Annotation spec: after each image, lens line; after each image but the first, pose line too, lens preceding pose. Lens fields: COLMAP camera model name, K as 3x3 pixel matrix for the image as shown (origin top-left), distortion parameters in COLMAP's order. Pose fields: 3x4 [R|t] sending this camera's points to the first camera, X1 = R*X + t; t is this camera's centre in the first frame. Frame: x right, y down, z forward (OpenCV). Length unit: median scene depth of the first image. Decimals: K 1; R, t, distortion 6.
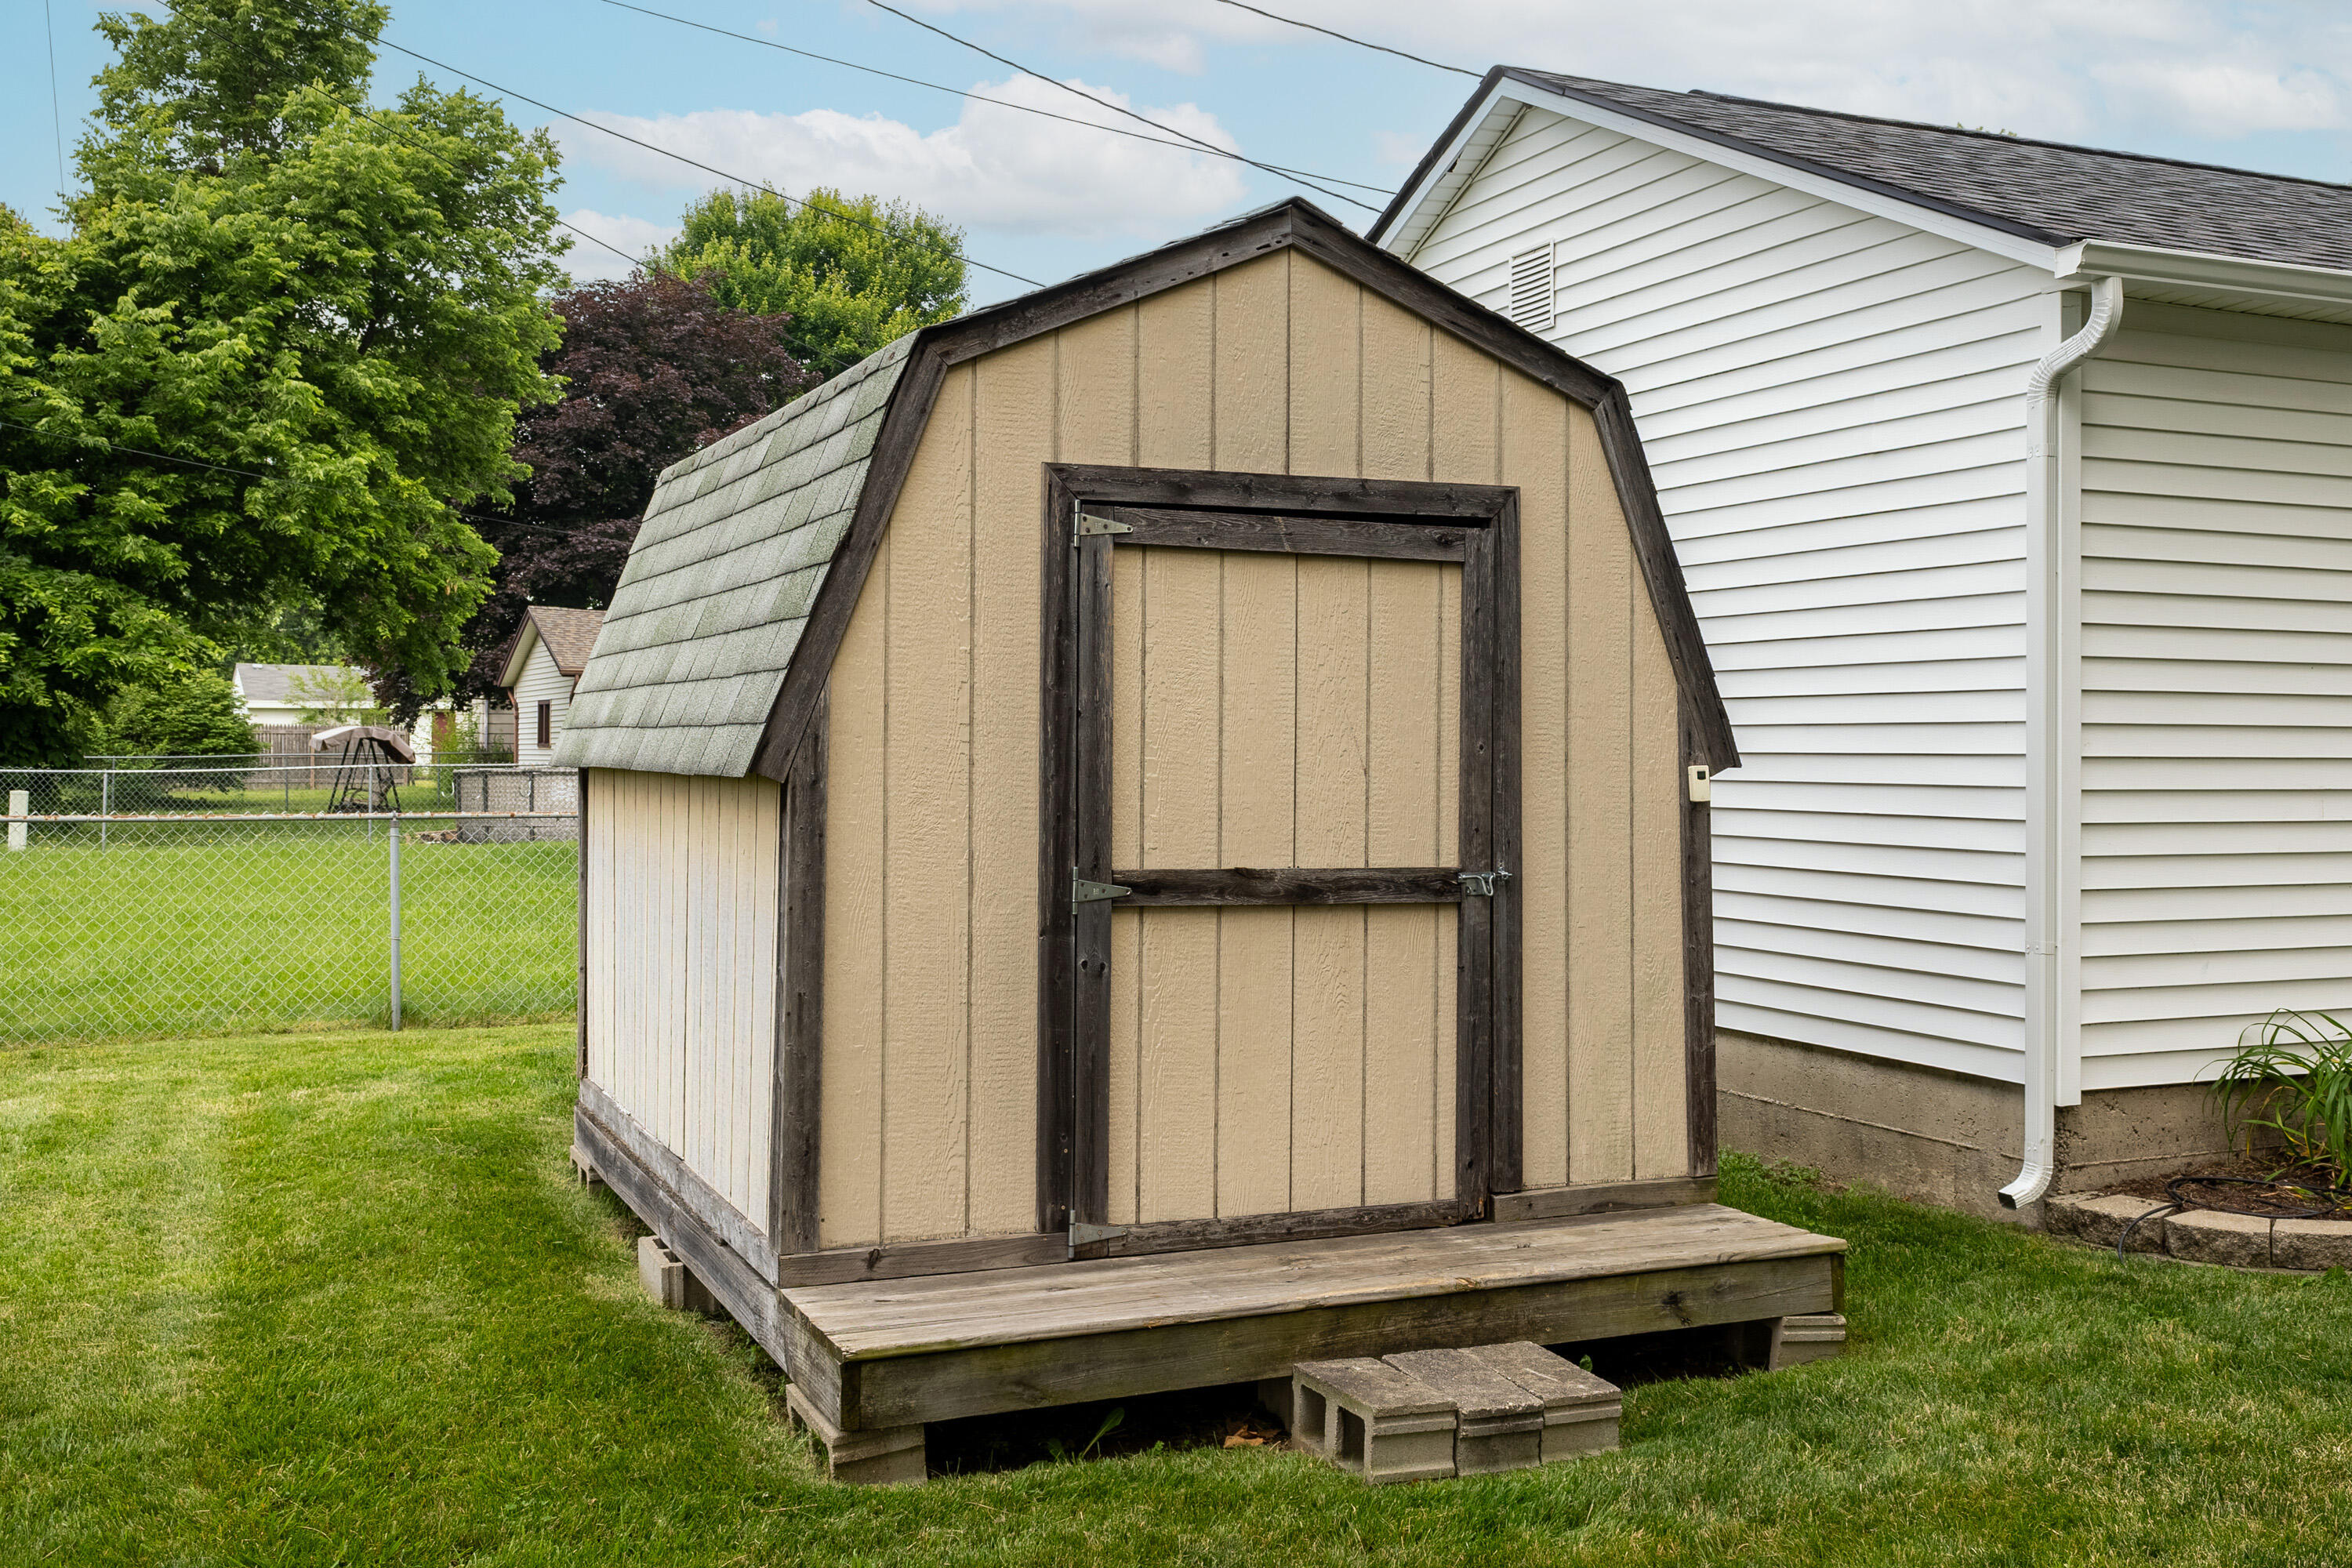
lens RADIAL K [[2359.9, 0, 1176.0], [0, 2359.9, 784.0], [0, 0, 1]] dist [0.021140, 0.023774]
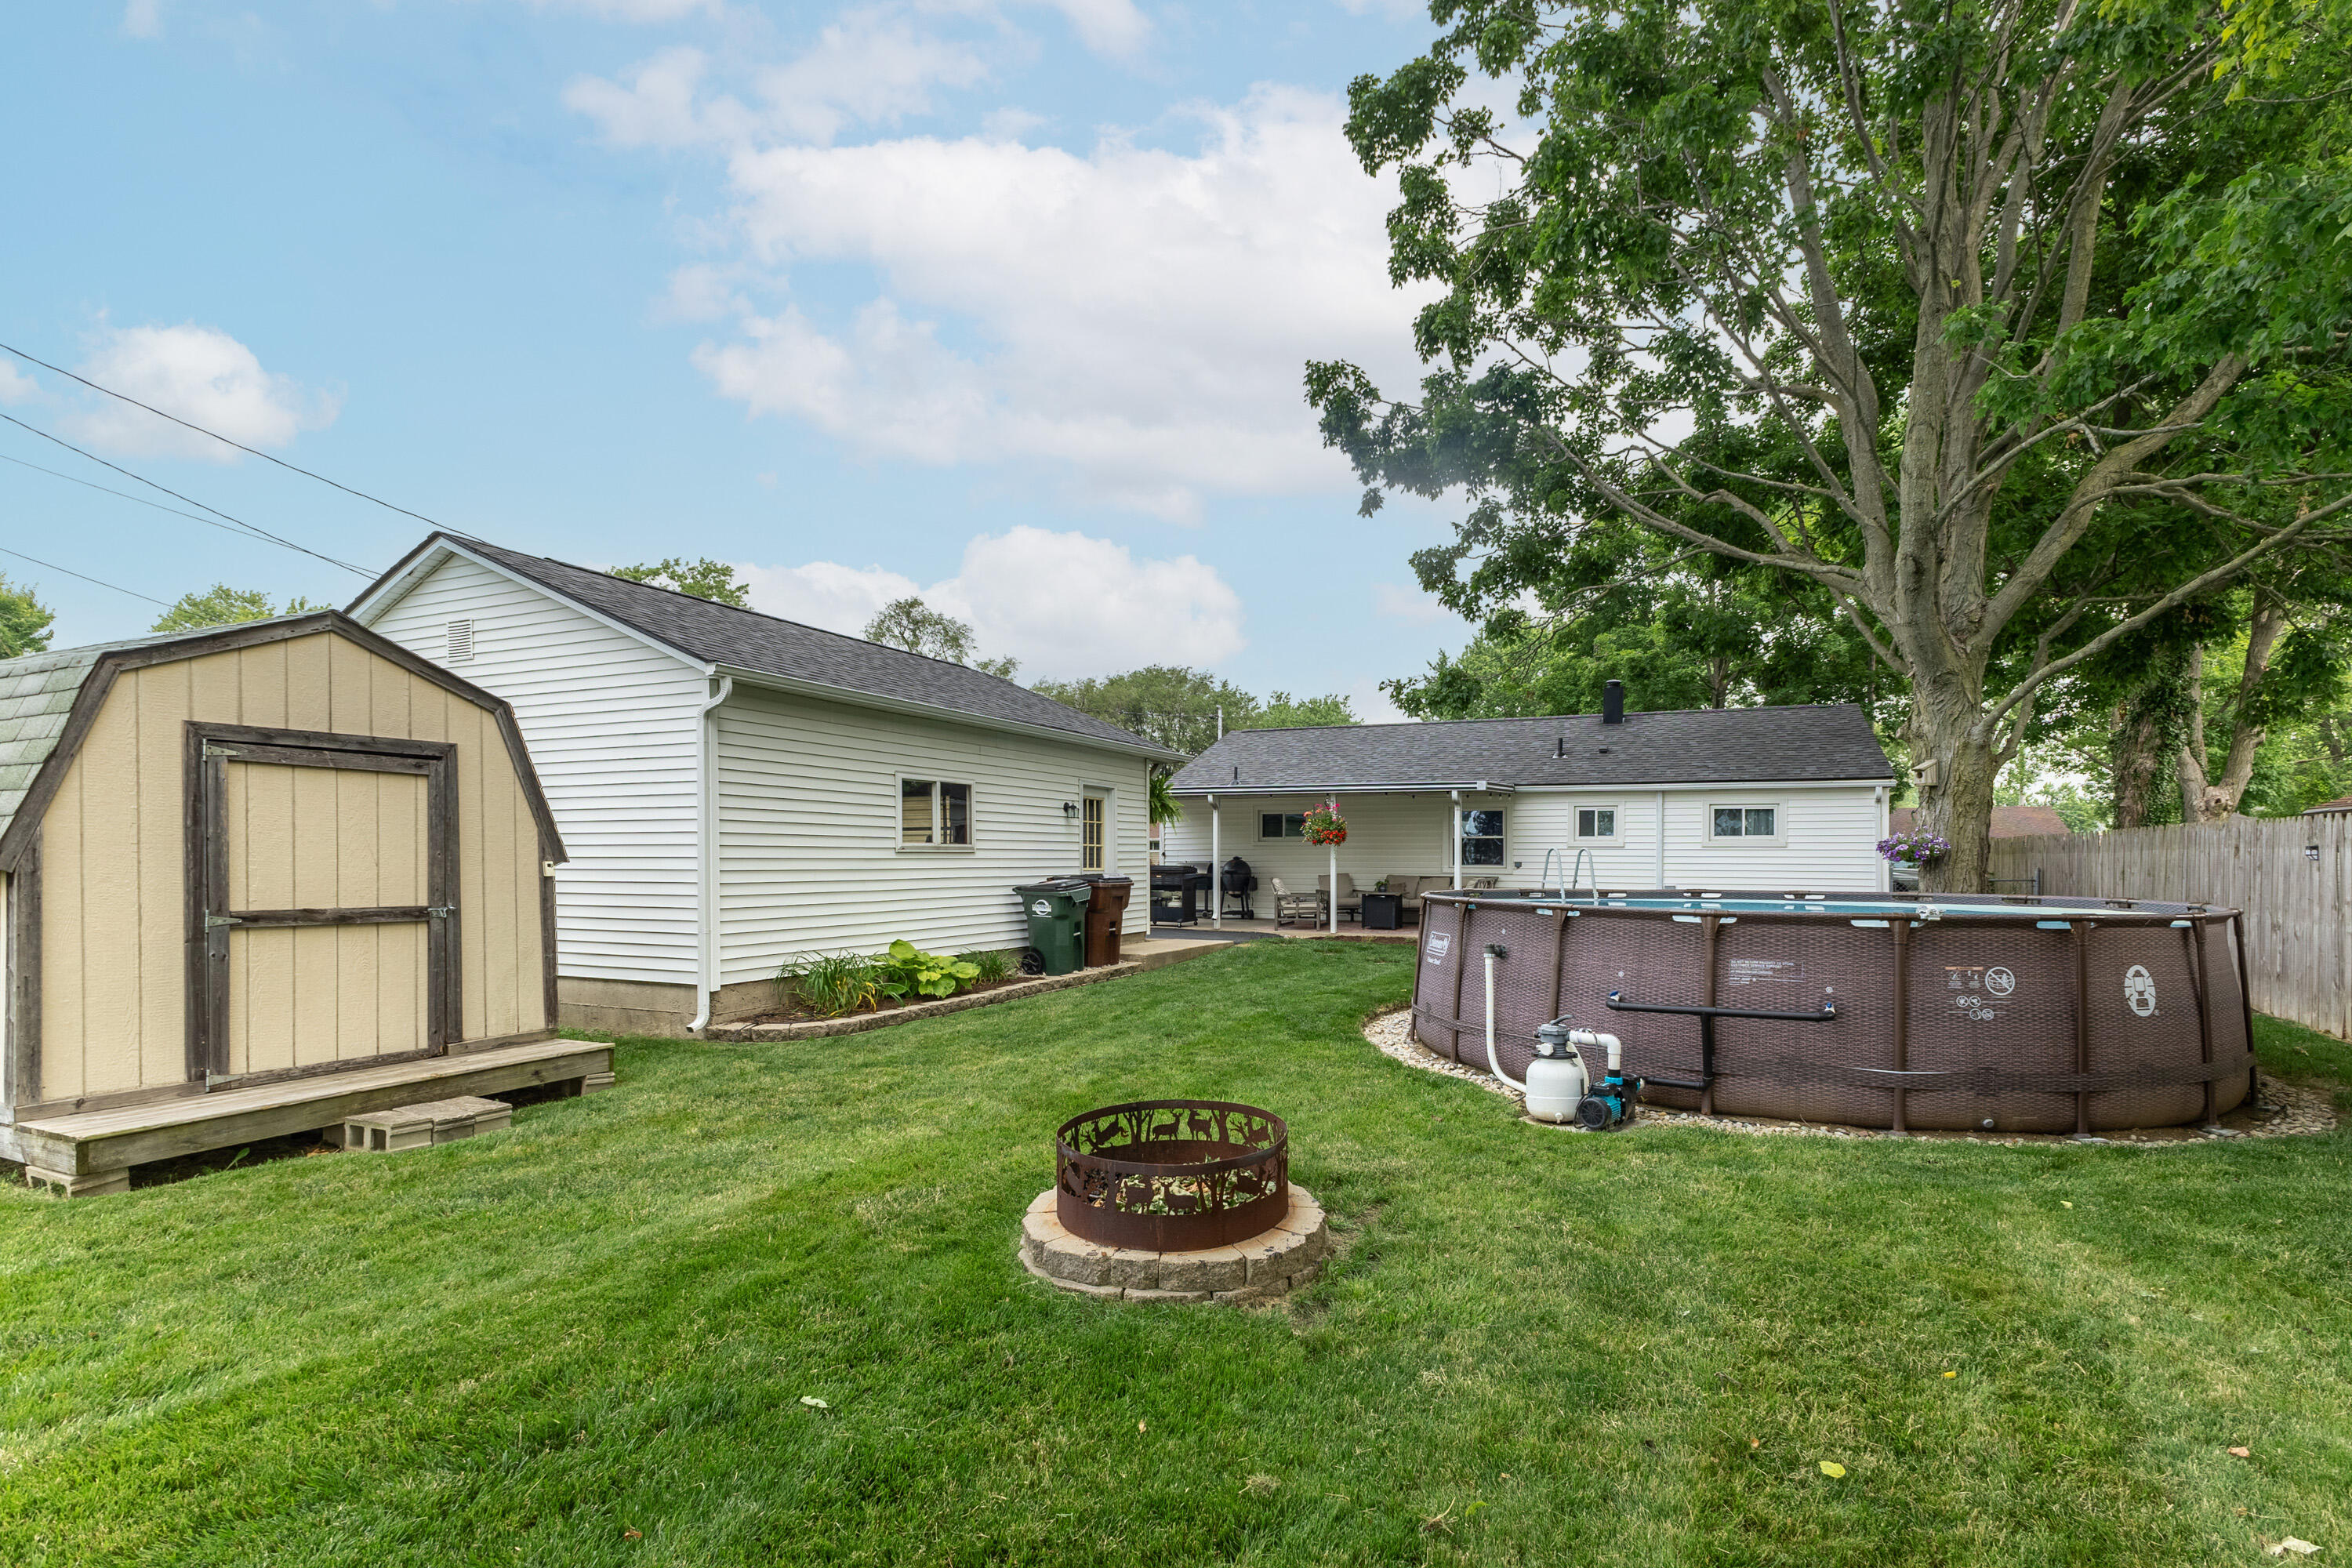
lens RADIAL K [[1085.9, 0, 1232.6], [0, 1085.9, 864.9], [0, 0, 1]] dist [0.018916, -0.006892]
pose [[0.720485, -0.008893, 0.693413, -0.059539], [0.013787, 0.999904, -0.001502, 0.007858], [-0.693333, 0.010642, 0.720539, -0.345570]]
